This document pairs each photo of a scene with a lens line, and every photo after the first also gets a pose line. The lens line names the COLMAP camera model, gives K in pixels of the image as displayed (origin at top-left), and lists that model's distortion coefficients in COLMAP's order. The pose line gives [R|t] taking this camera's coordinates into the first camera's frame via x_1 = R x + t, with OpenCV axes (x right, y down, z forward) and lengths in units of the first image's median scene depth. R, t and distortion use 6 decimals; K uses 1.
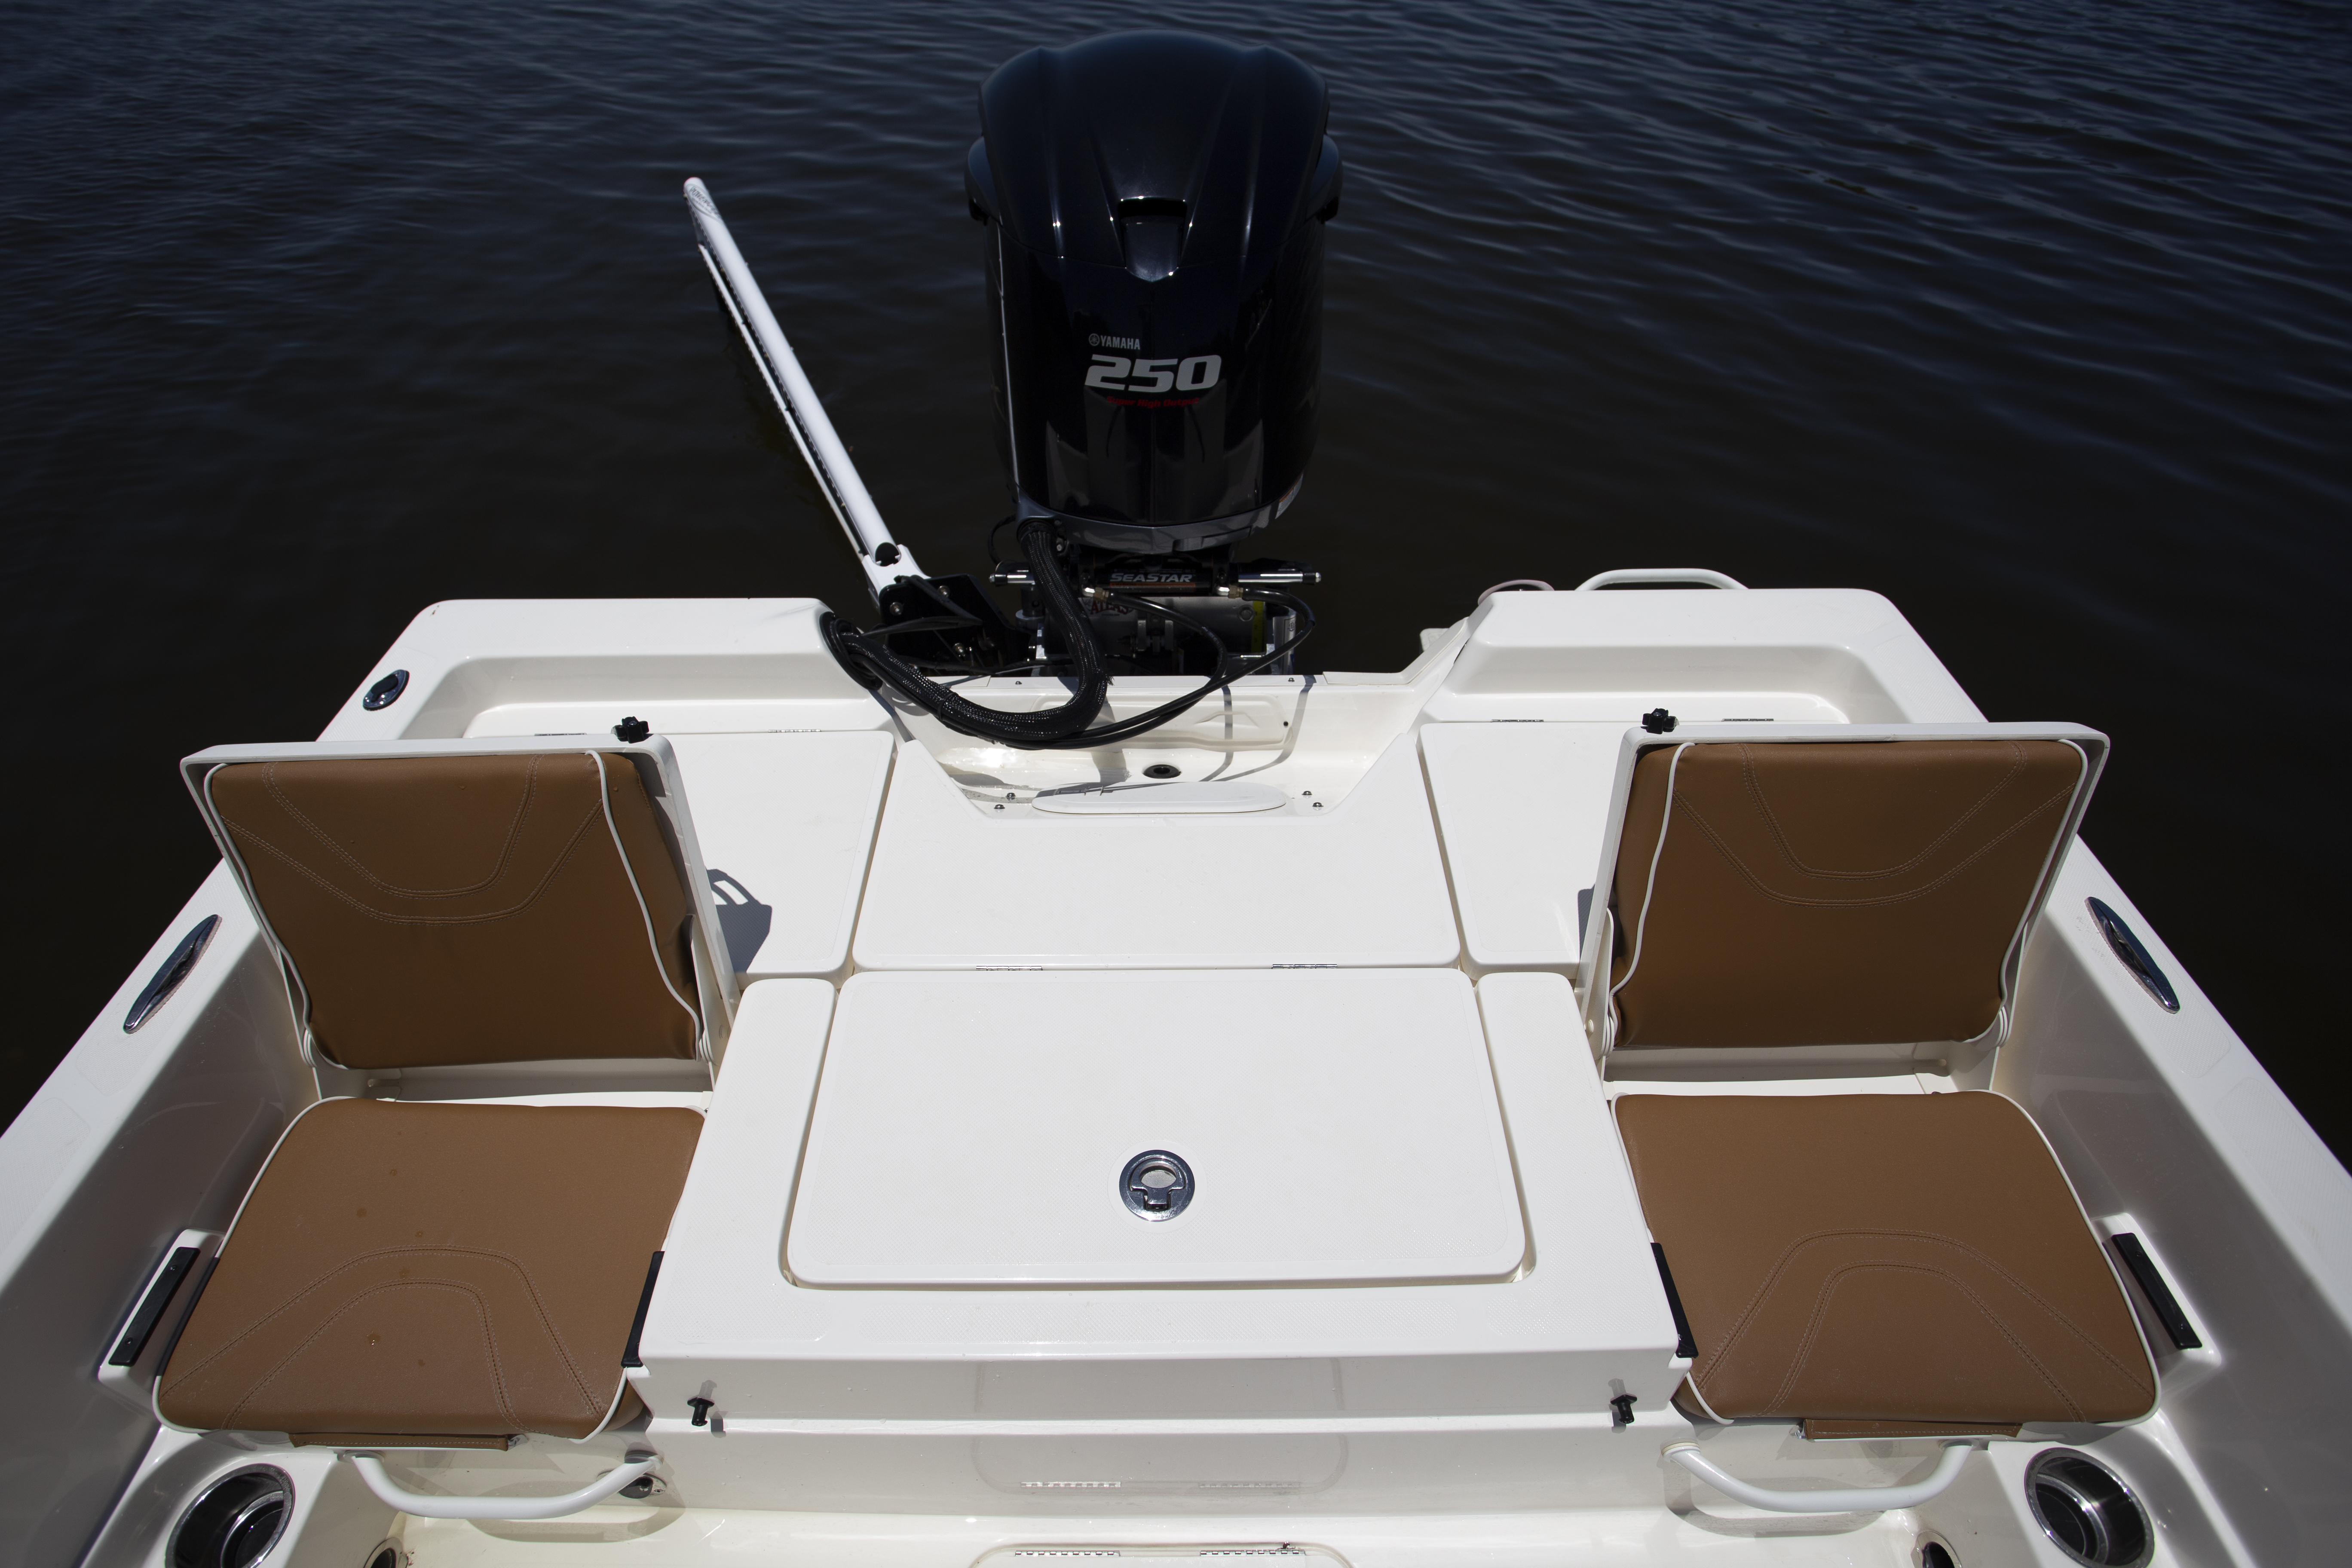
lens RADIAL K [[1160.7, 0, 1179.5], [0, 1160.7, 782.7], [0, 0, 1]] dist [0.001423, 0.000203]
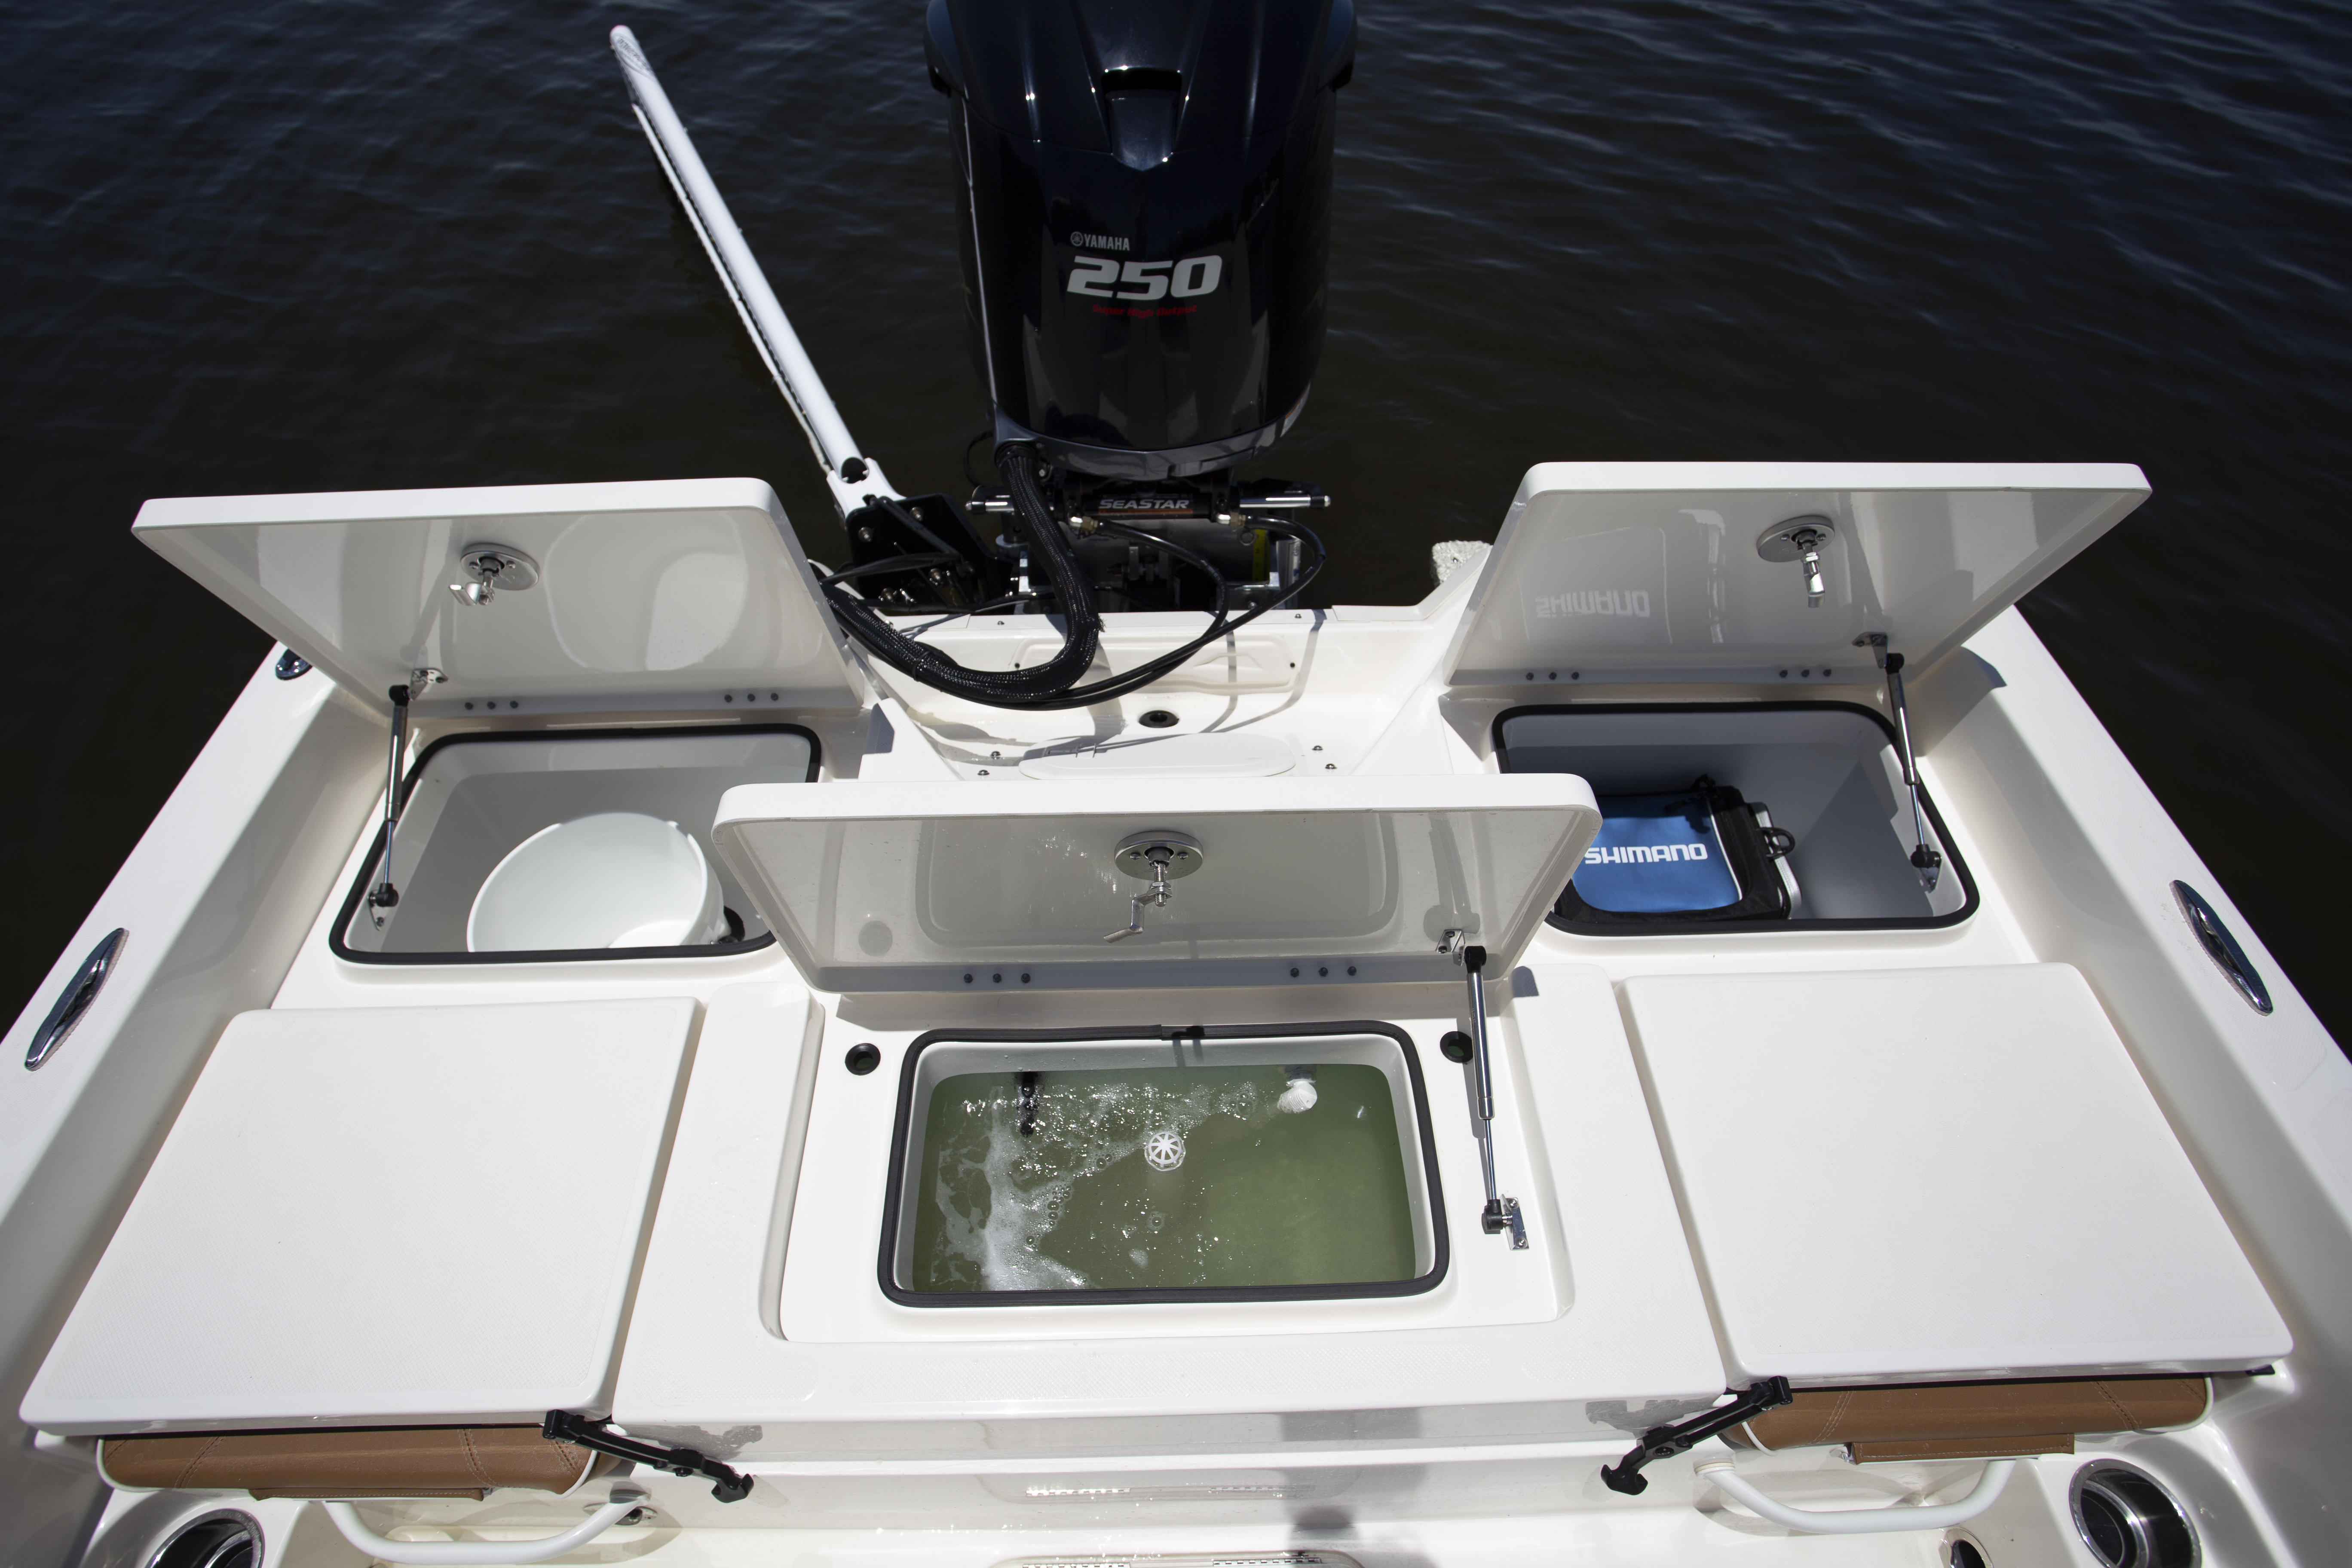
lens RADIAL K [[1152.6, 0, 1176.0], [0, 1152.6, 784.0], [0, 0, 1]] dist [-0.001254, 0.000090]
pose [[0.999904, -0.011628, 0.007545, -0.009097], [0.010673, 0.993164, 0.116236, -0.066343], [-0.008845, -0.116144, 0.993193, 0.081280]]
